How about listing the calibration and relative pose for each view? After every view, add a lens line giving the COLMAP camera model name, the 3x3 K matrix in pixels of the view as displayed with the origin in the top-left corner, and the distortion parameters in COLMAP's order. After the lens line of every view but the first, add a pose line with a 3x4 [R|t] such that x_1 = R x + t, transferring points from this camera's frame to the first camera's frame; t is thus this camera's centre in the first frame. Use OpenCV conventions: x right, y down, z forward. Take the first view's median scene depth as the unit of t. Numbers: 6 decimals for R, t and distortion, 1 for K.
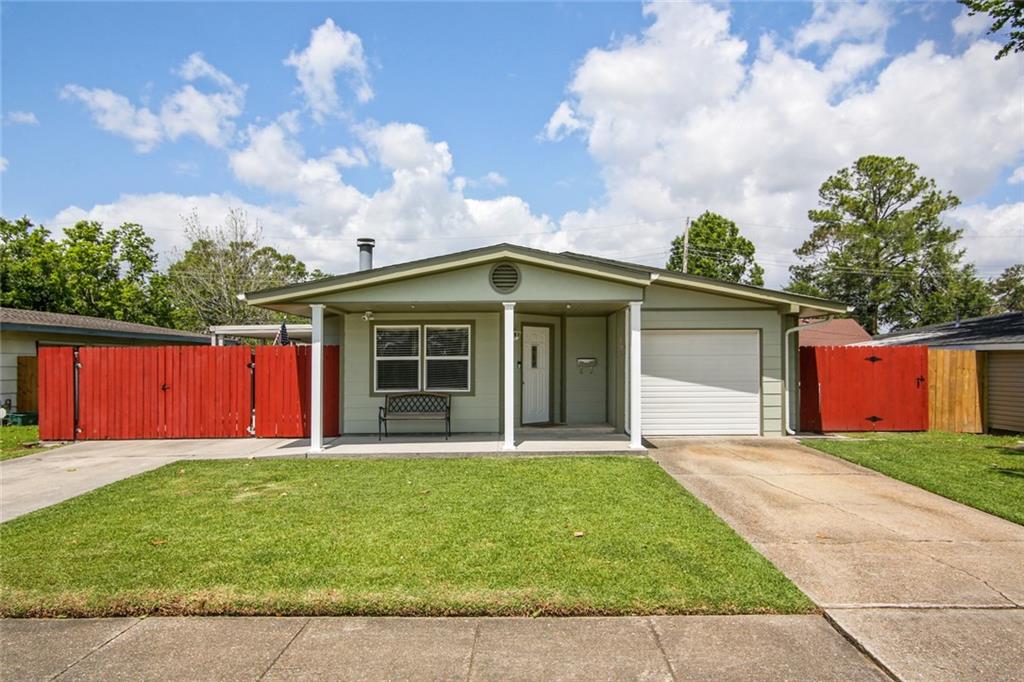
lens RADIAL K [[617.3, 0, 511.9], [0, 617.3, 346.7], [0, 0, 1]] dist [0.029500, -0.000962]
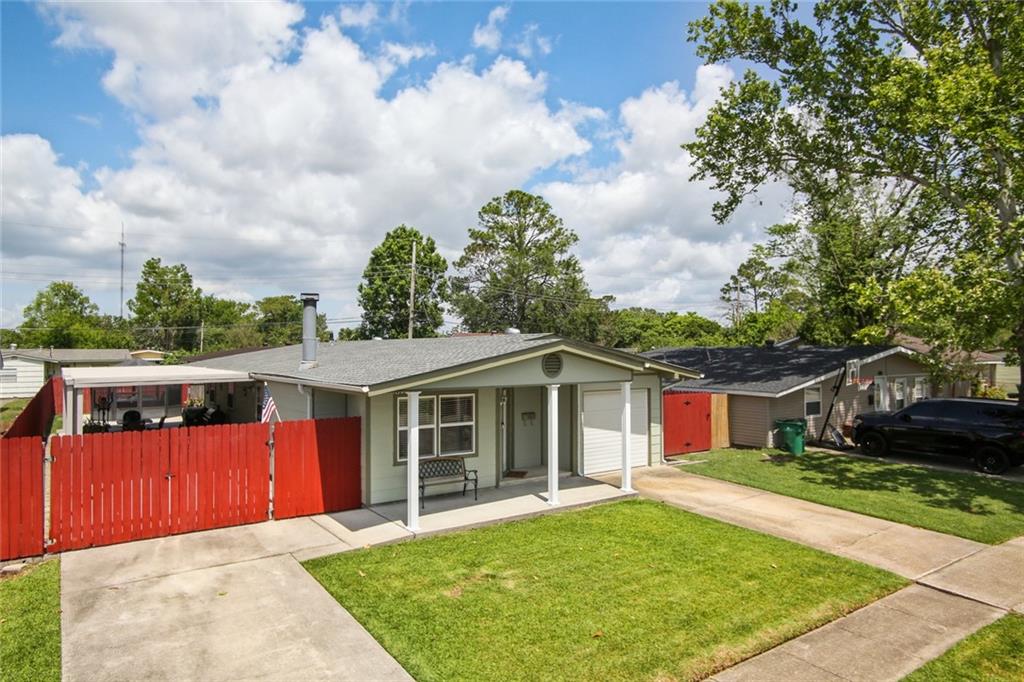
lens RADIAL K [[643.2, 0, 512.2], [0, 643.2, 342.3], [0, 0, 1]] dist [-0.015119, 0.004813]
pose [[0.824555, 0.012370, 0.565646, -0.664179], [-0.018744, 0.999809, 0.005459, -0.134018], [-0.565471, -0.015104, 0.824630, -0.003295]]
